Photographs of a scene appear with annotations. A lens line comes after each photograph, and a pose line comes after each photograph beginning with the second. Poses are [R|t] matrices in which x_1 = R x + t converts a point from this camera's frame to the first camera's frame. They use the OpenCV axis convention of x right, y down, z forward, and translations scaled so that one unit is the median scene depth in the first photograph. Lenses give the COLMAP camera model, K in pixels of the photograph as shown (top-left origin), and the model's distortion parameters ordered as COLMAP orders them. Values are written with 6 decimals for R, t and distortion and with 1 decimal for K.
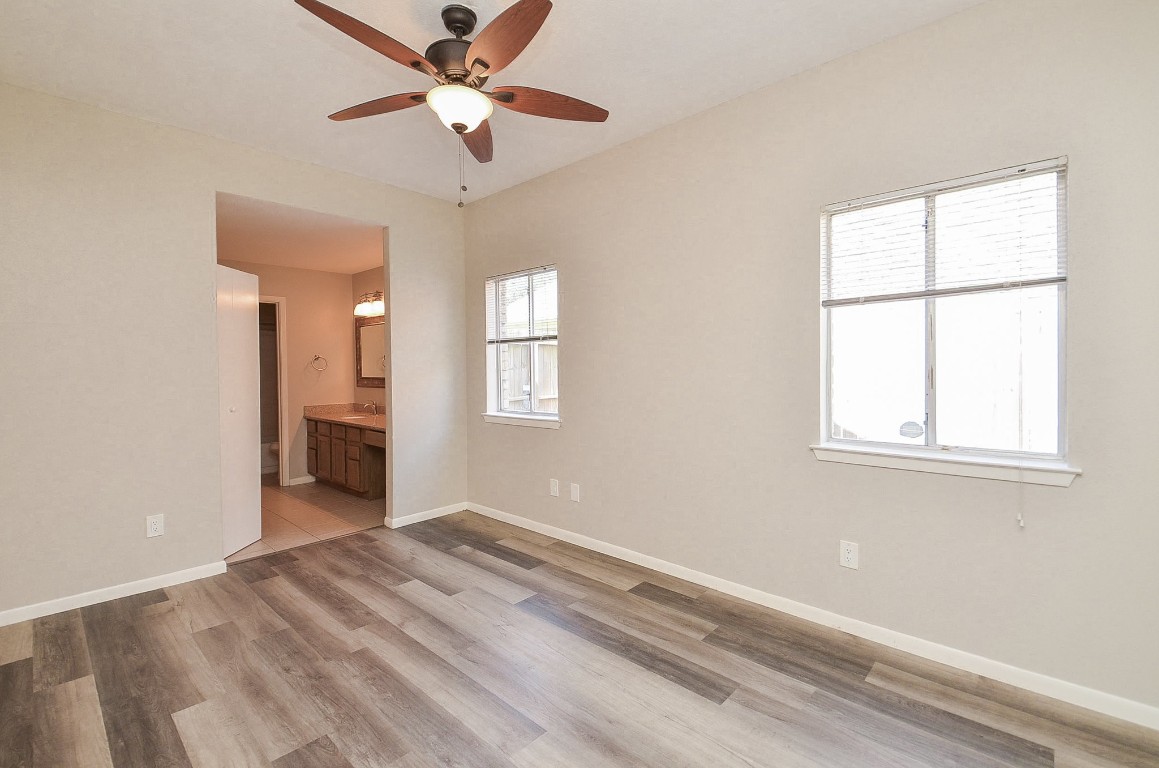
lens RADIAL K [[505.9, 0, 579.6], [0, 505.9, 369.0], [0, 0, 1]] dist [0.034651, -0.021805]
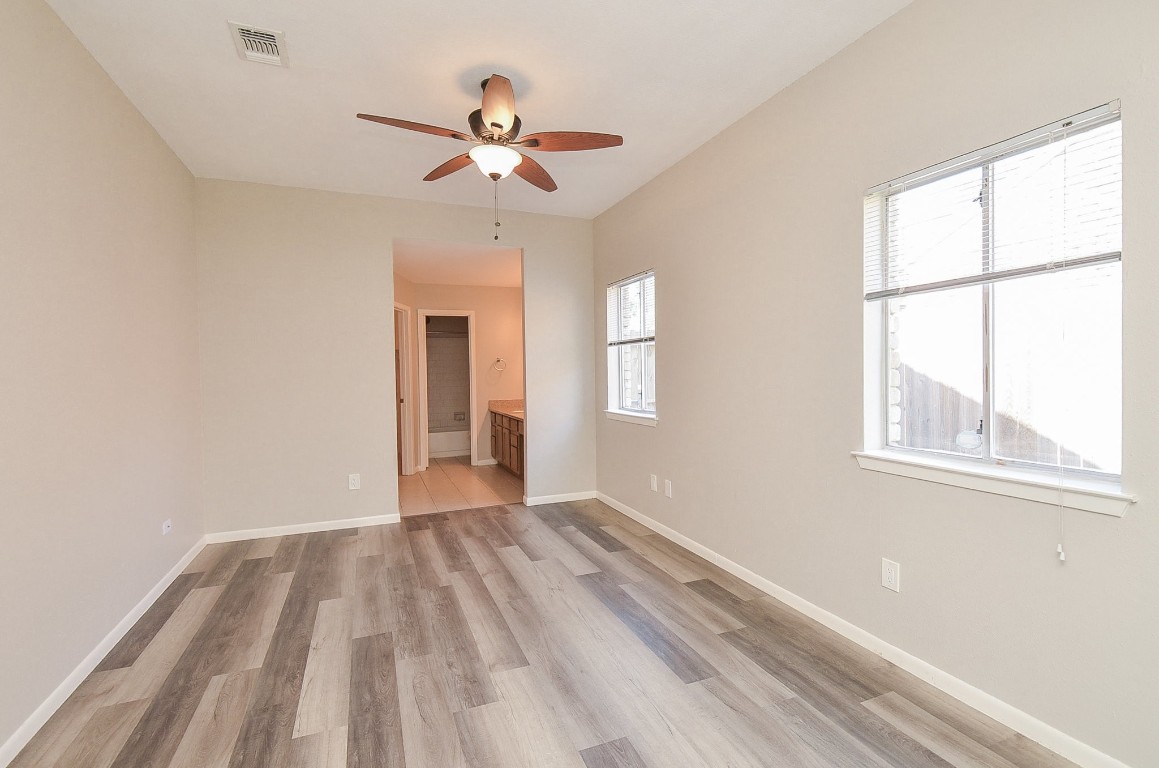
lens RADIAL K [[525.5, 0, 588.0], [0, 525.5, 369.8], [0, 0, 1]] dist [0.046600, -0.026528]
pose [[0.912231, -0.002092, -0.409671, 0.384429], [0.003083, 0.999994, 0.001758, -0.000586], [0.409665, -0.002867, 0.912231, -0.066550]]
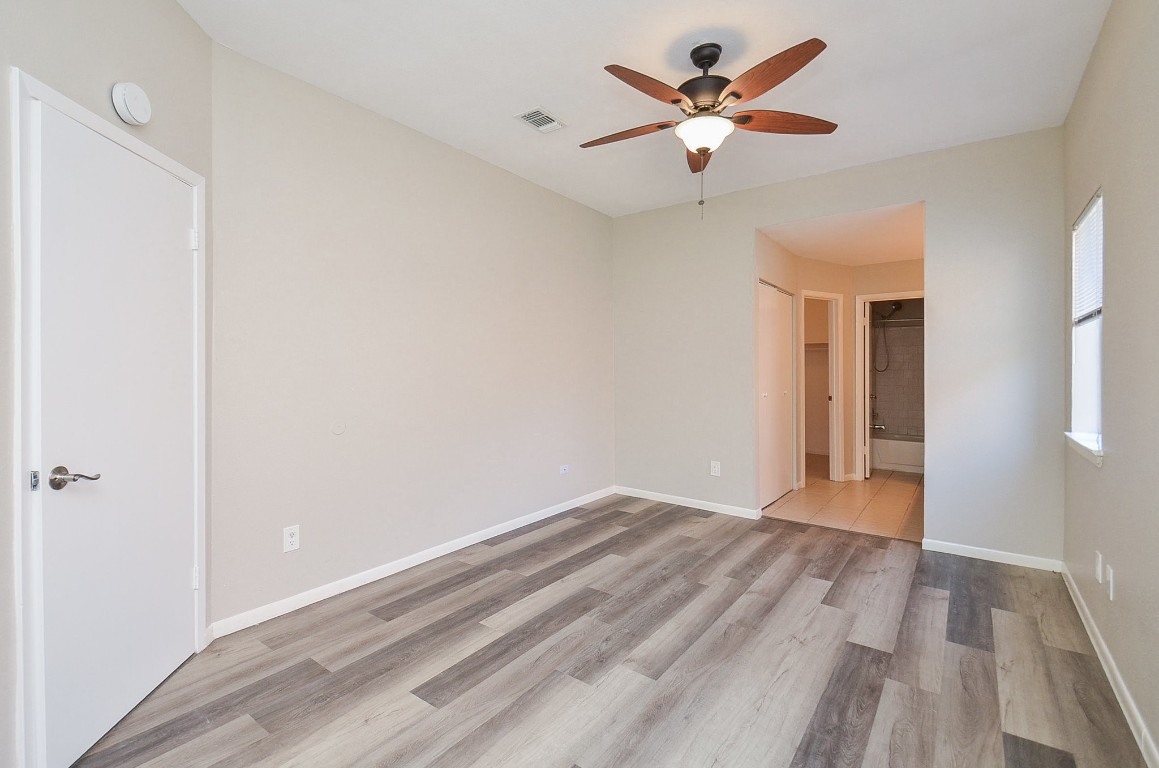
lens RADIAL K [[527.8, 0, 562.5], [0, 527.8, 367.5], [0, 0, 1]] dist [0.040814, -0.025981]
pose [[0.106406, 0.011614, -0.994255, 0.709959], [-0.011712, 0.999877, 0.010426, 0.002860], [0.994254, 0.010535, 0.106529, 0.433520]]
